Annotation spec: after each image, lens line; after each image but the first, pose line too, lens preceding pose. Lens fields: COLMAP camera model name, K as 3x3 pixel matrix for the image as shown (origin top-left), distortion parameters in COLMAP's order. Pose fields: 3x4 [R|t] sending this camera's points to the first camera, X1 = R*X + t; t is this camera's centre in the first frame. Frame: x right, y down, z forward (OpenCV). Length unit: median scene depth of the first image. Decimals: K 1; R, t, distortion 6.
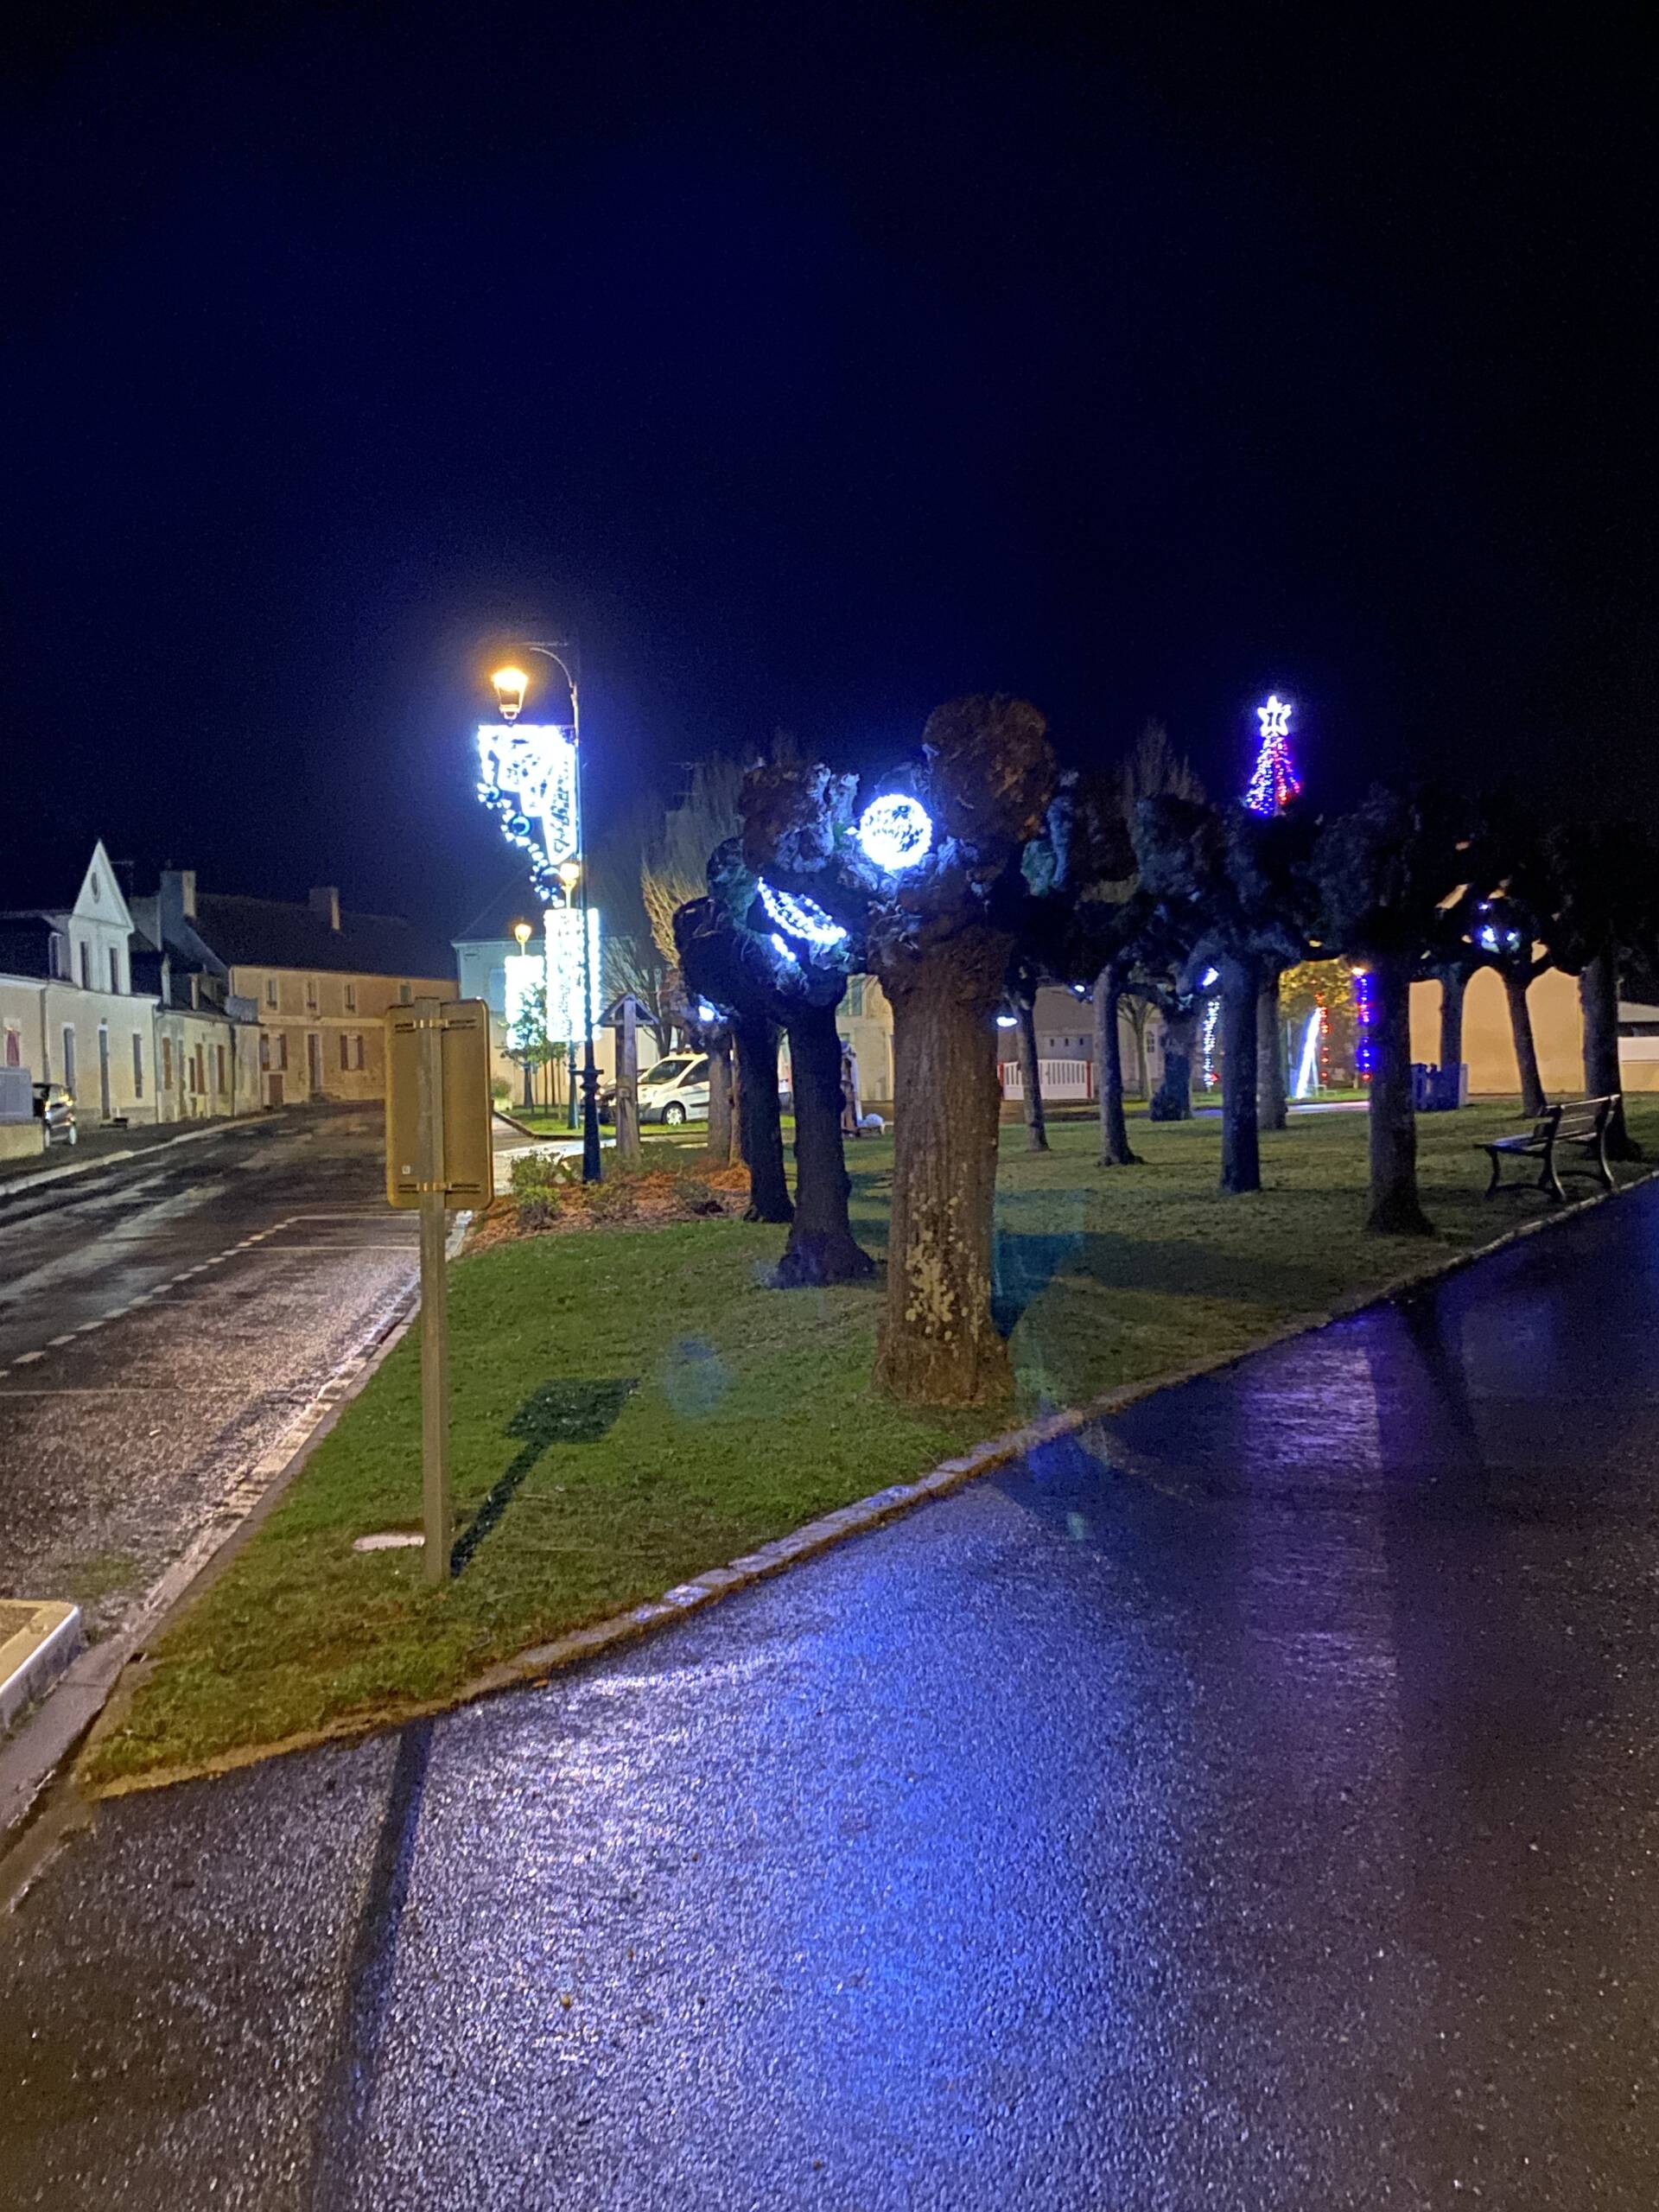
lens RADIAL K [[2383.0, 0, 829.5], [0, 2383.0, 1108.9], [0, 0, 1]] dist [0.001684, 0.000000]
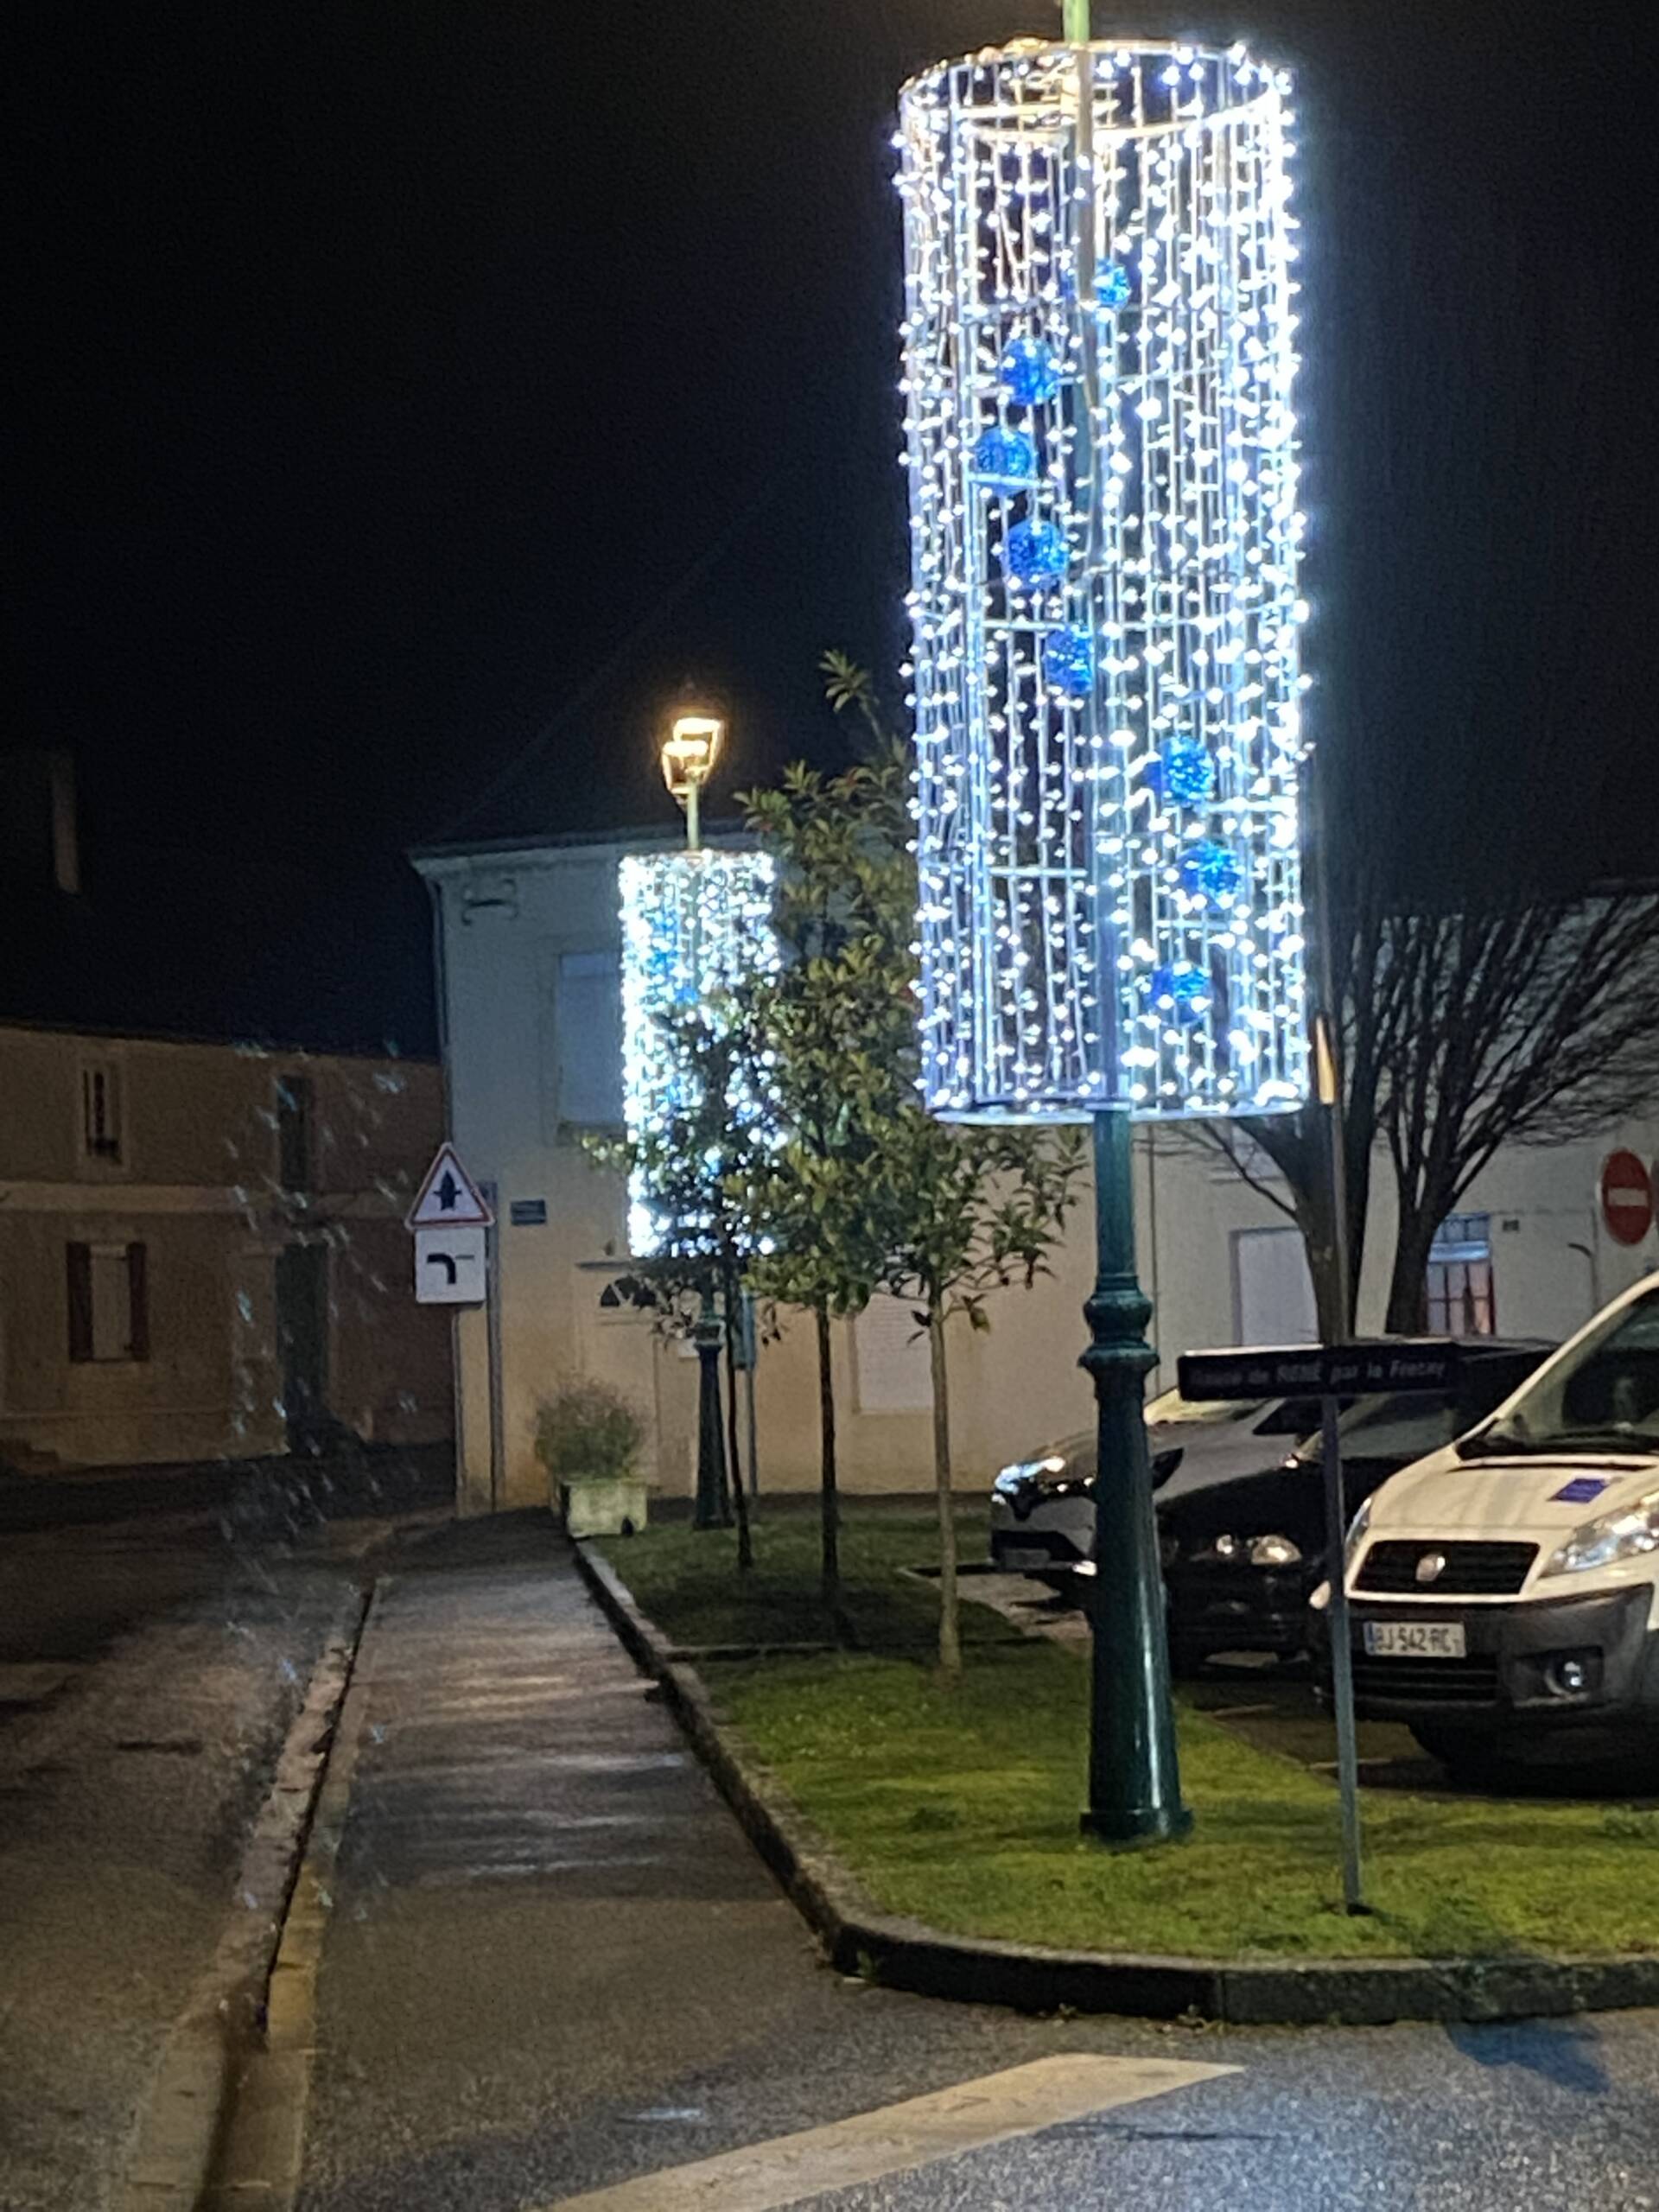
lens RADIAL K [[5410.8, 0, 829.8], [0, 5410.8, 1105.8], [0, 0, 1]] dist [0.037601, 0.000000]
pose [[0.994971, -0.004375, -0.100070, -0.045819], [-0.002084, 0.997925, -0.064352, -0.005126], [0.100144, 0.064237, 0.992897, 0.349655]]
